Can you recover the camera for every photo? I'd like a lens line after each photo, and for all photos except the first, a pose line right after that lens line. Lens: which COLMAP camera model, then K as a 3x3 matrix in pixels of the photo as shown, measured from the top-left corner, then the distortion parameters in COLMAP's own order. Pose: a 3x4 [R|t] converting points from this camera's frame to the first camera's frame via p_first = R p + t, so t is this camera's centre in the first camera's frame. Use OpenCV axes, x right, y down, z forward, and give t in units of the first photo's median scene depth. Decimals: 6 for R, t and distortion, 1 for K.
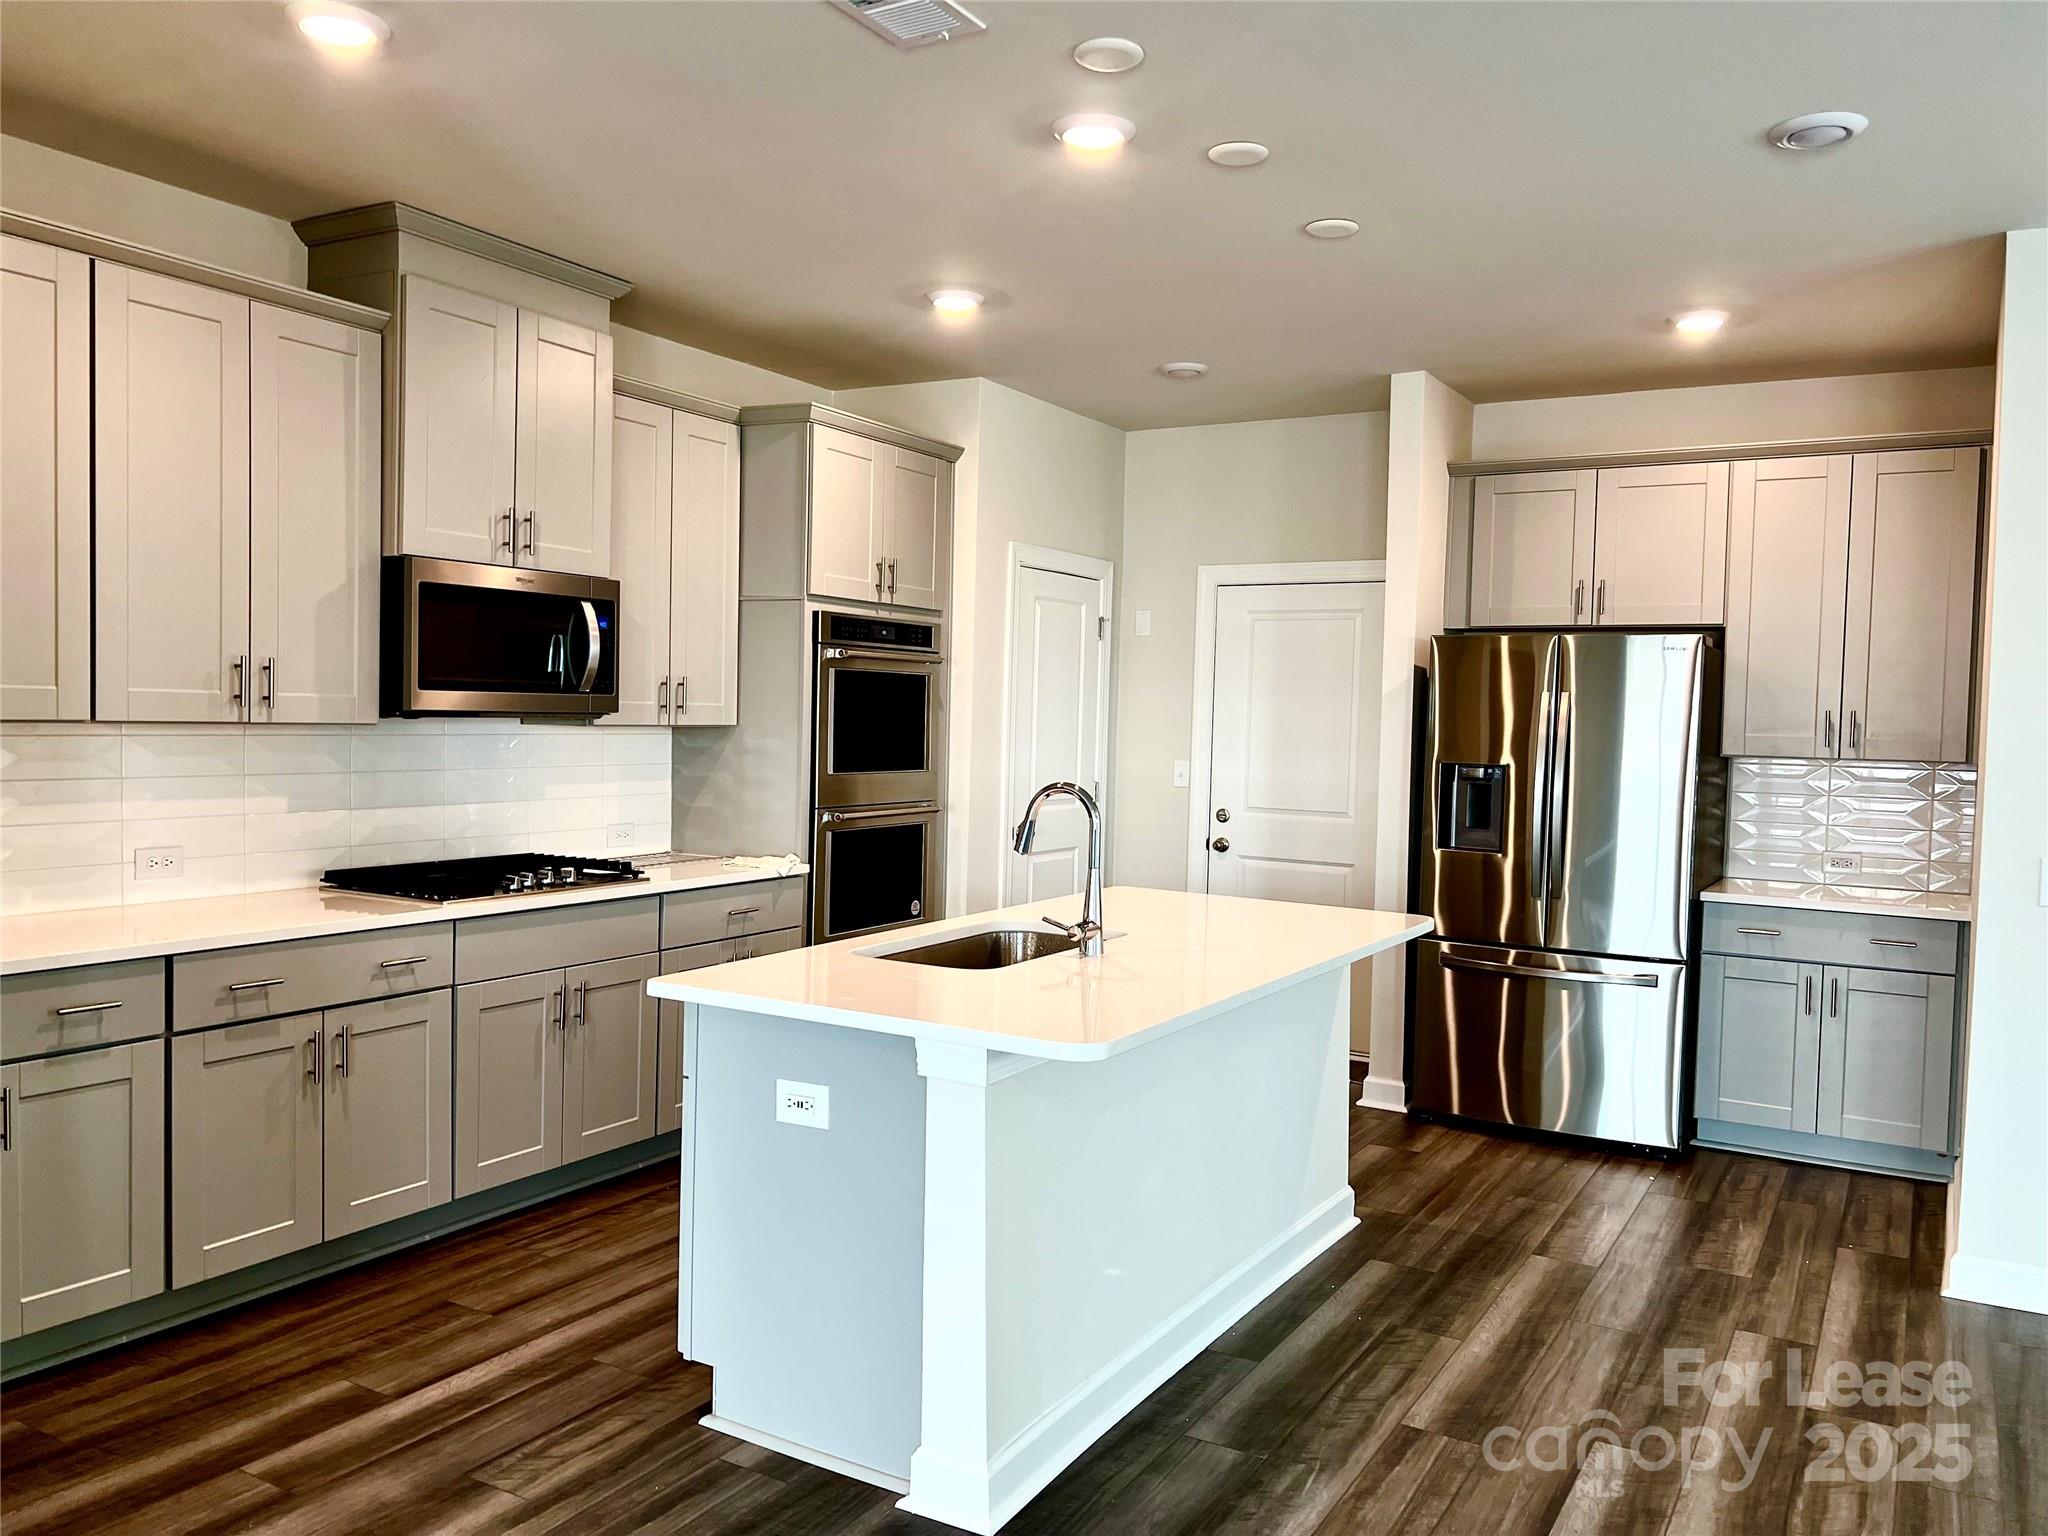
lens RADIAL K [[1536.8, 0, 1028.2], [0, 1536.8, 765.2], [0, 0, 1]] dist [0.035133, -0.037908]
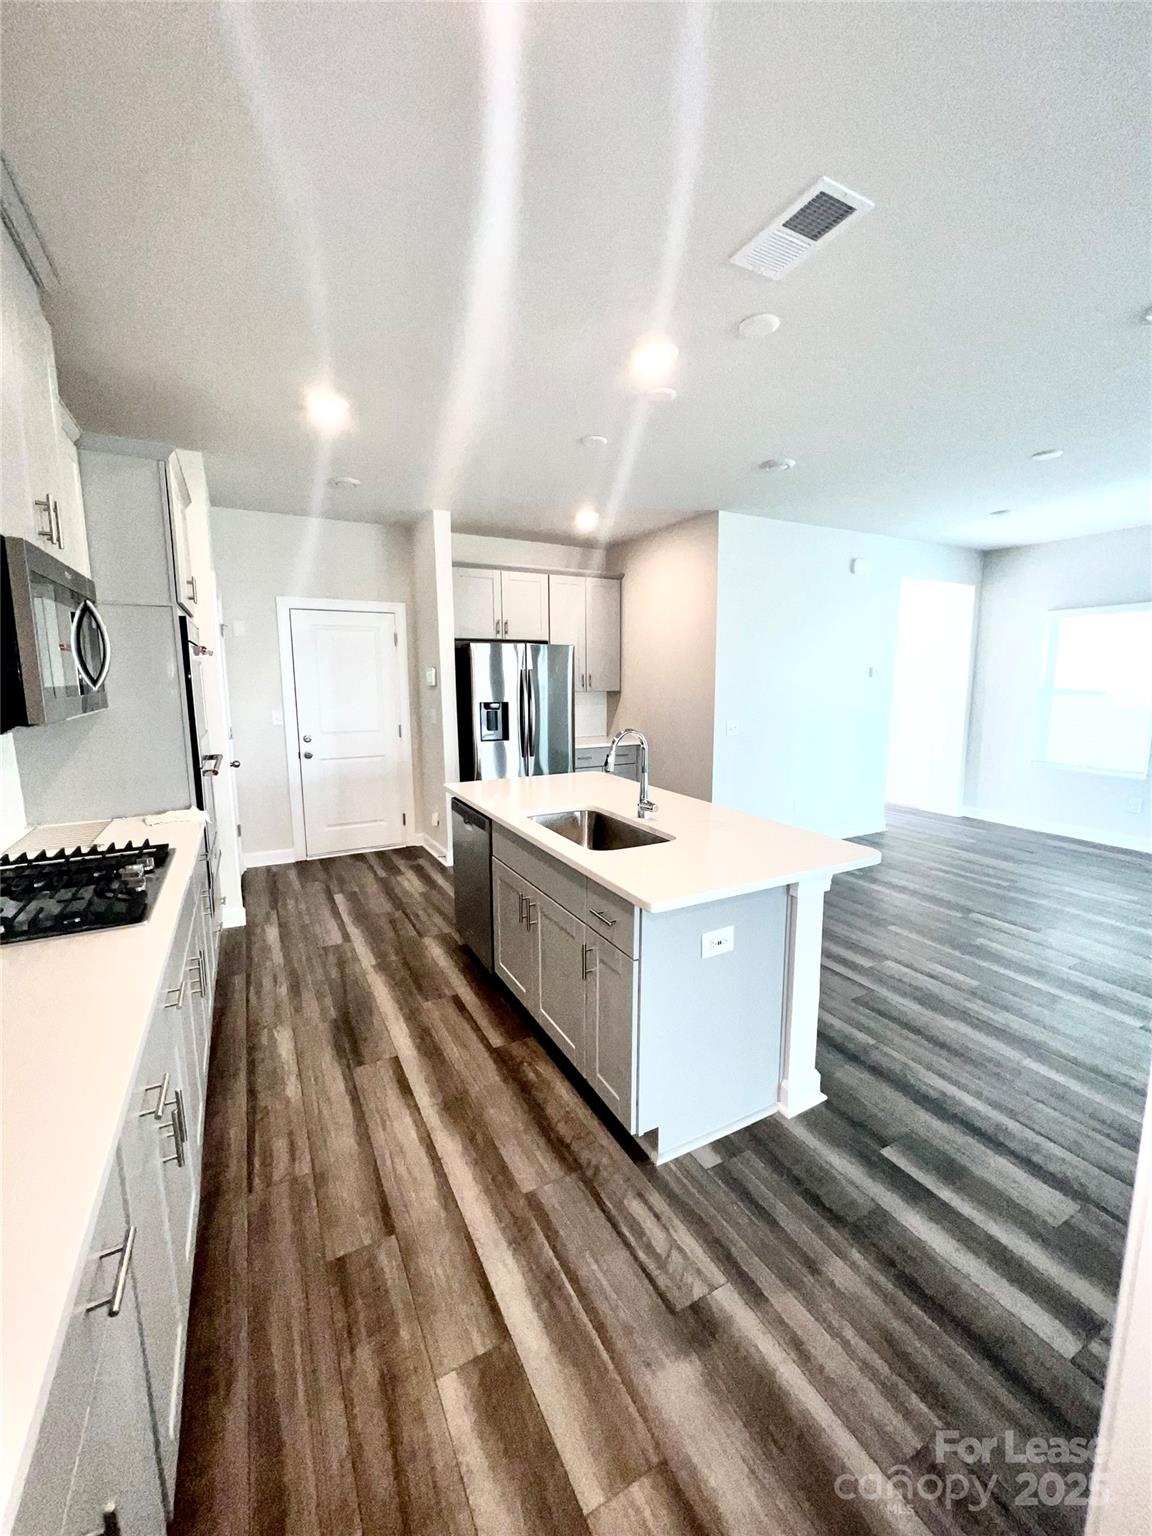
lens RADIAL K [[616.5, 0, 573.4], [0, 616.5, 765.8], [0, 0, 1]] dist [-0.002413, -0.000379]
pose [[0.524630, -0.155415, 0.837024, -0.695032], [0.051356, 0.987183, 0.151106, -0.064356], [-0.849780, -0.036288, 0.525887, 0.746632]]
